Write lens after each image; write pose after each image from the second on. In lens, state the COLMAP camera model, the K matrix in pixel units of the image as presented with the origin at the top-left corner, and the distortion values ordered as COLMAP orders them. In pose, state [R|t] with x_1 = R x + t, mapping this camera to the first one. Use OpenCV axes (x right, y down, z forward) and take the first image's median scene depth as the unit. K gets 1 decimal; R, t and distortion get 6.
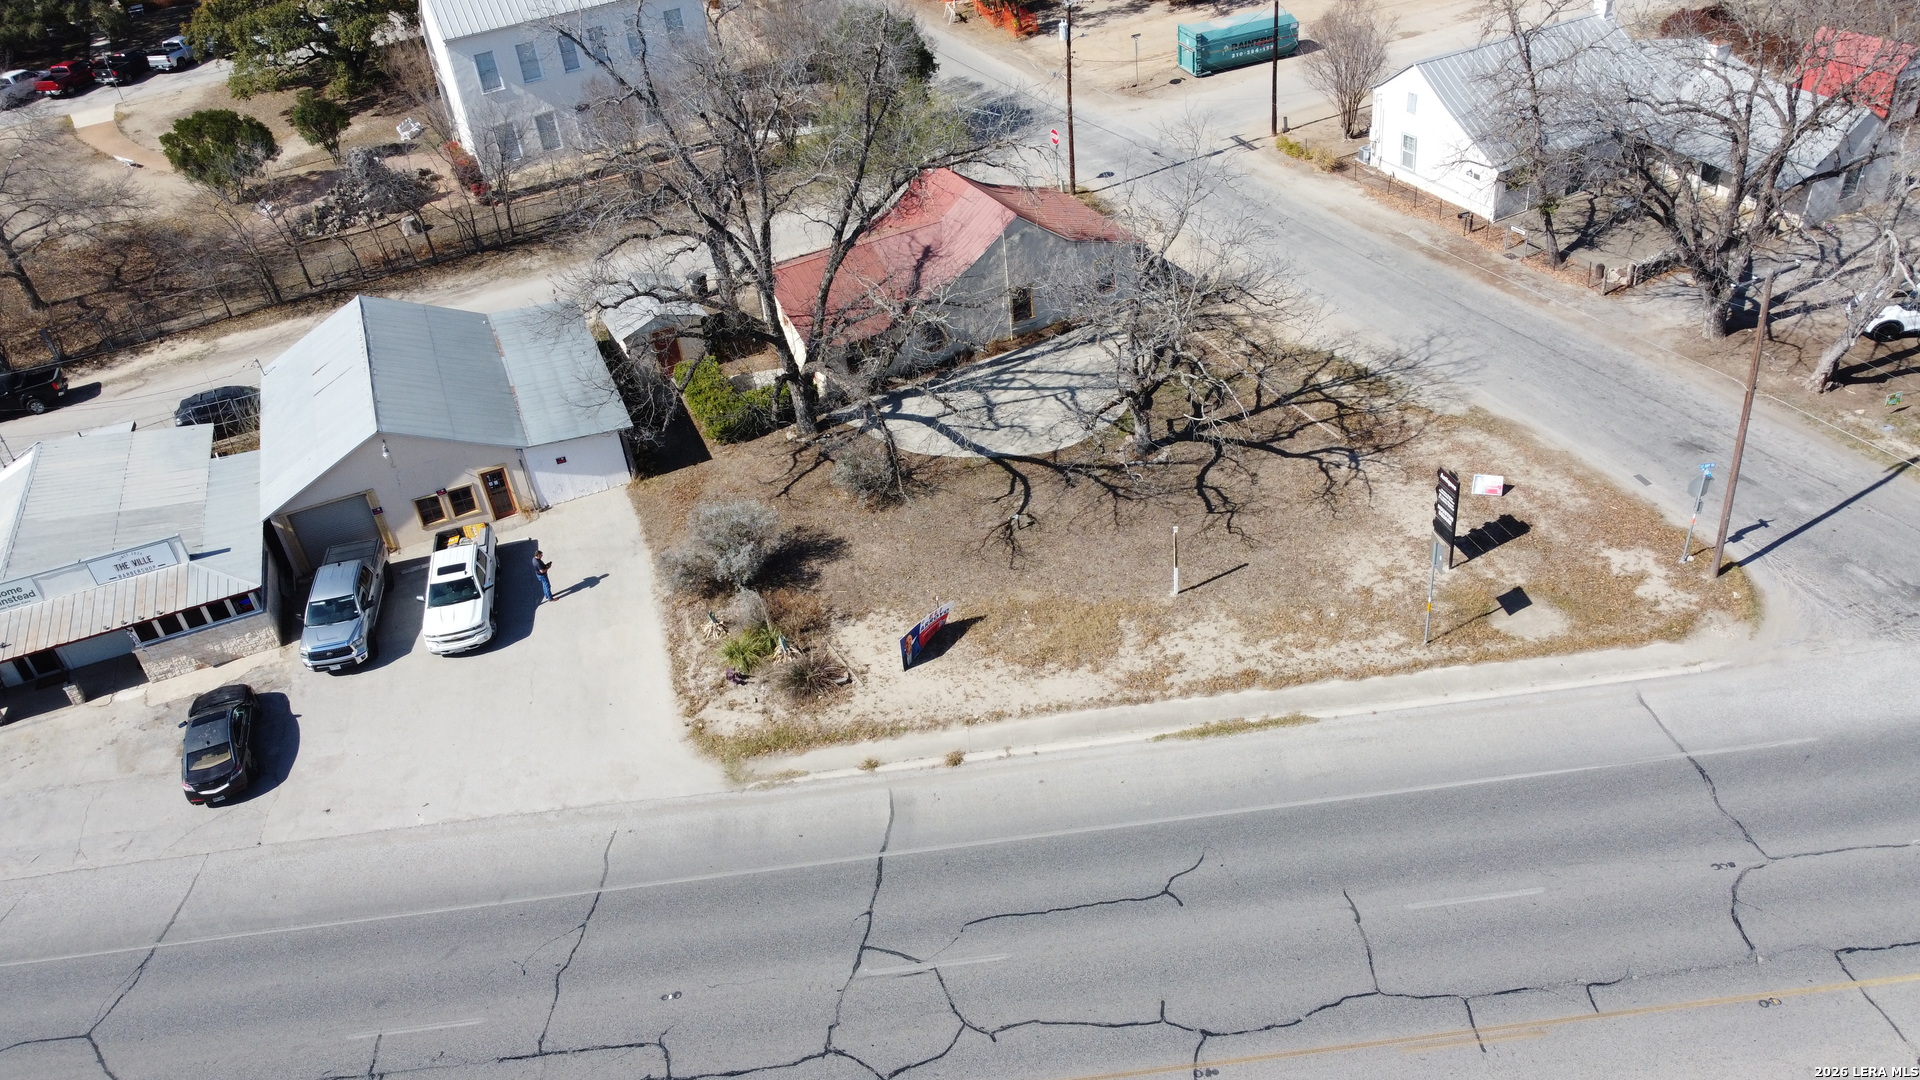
lens RADIAL K [[1440.3, 0, 966.9], [0, 1440.3, 546.9], [0, 0, 1]] dist [0.004309, -0.016796]
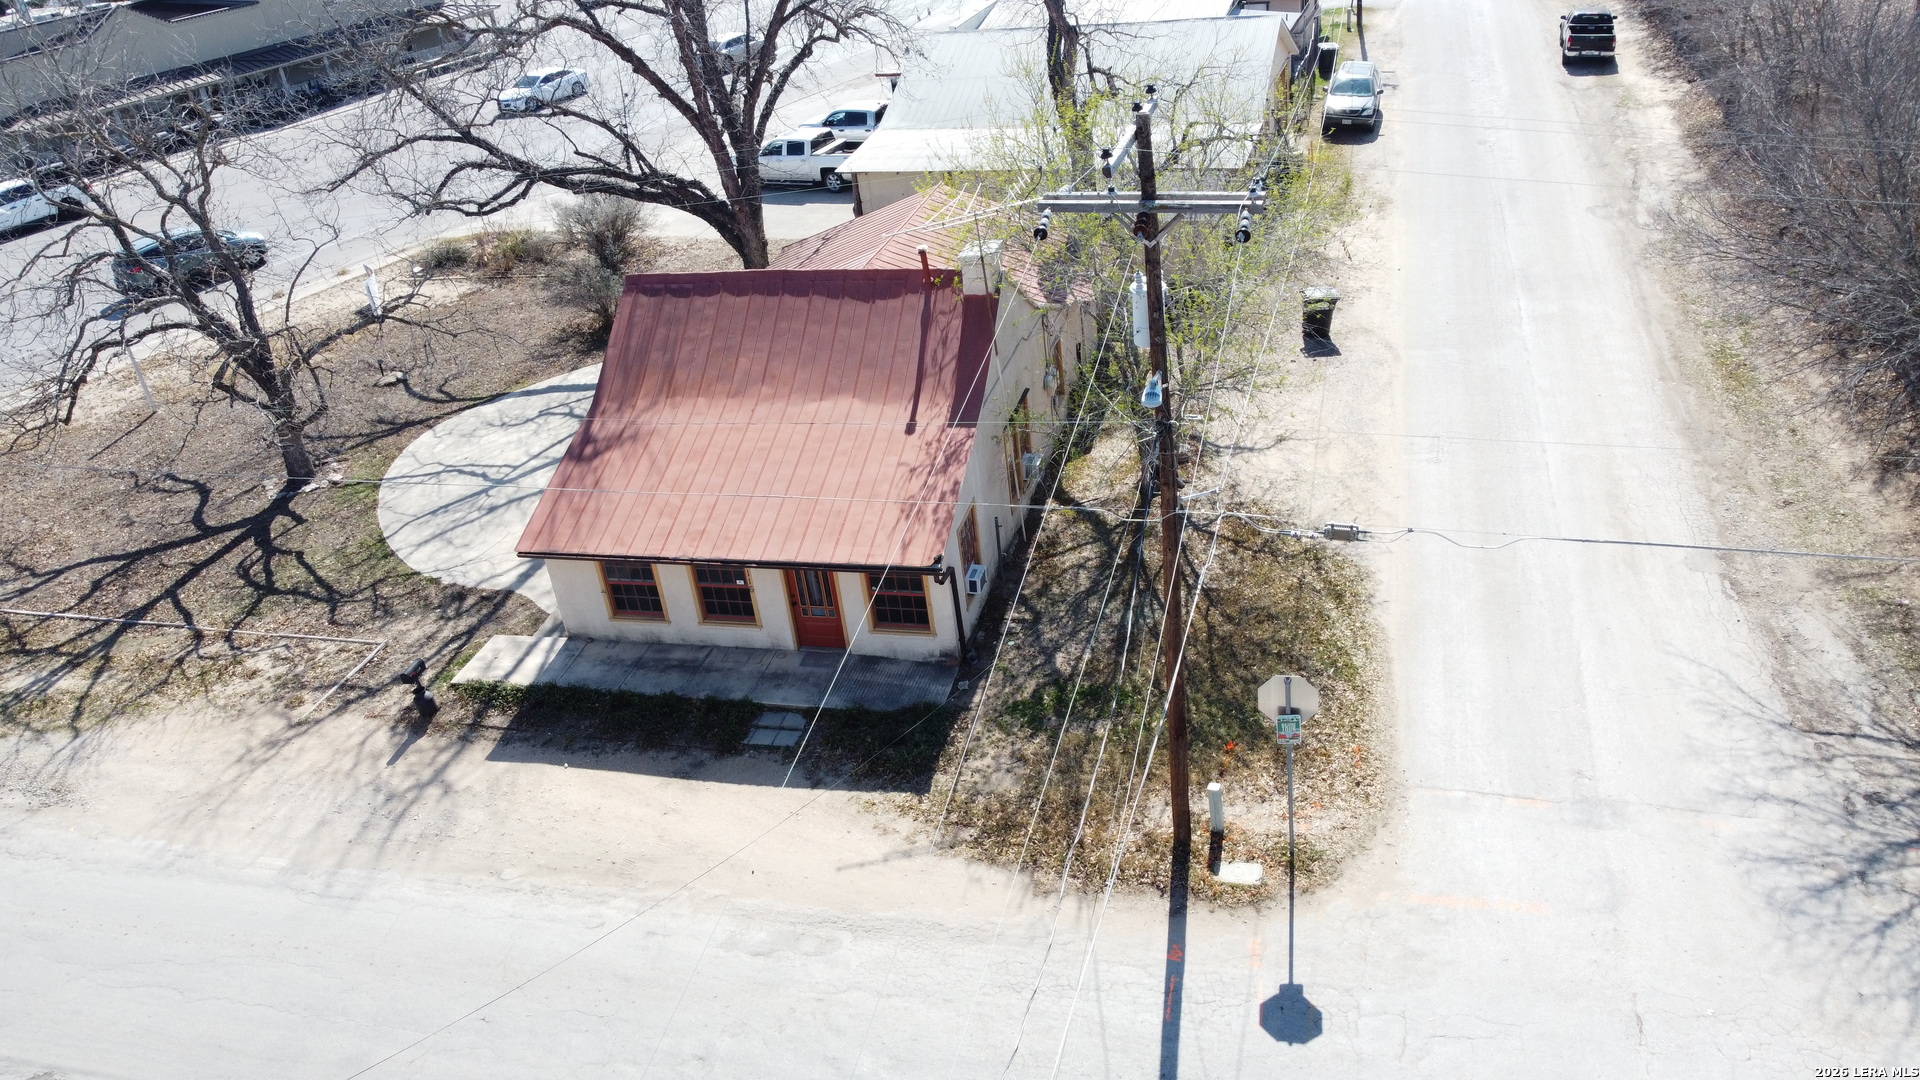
lens RADIAL K [[1440.3, 0, 949.0], [0, 1440.3, 542.4], [0, 0, 1]] dist [0.004309, -0.016796]
pose [[-0.635871, 0.523293, -0.567303, 0.302100], [-0.293279, 0.516077, 0.804768, -0.624390], [0.713902, 0.678107, -0.174688, 1.231123]]
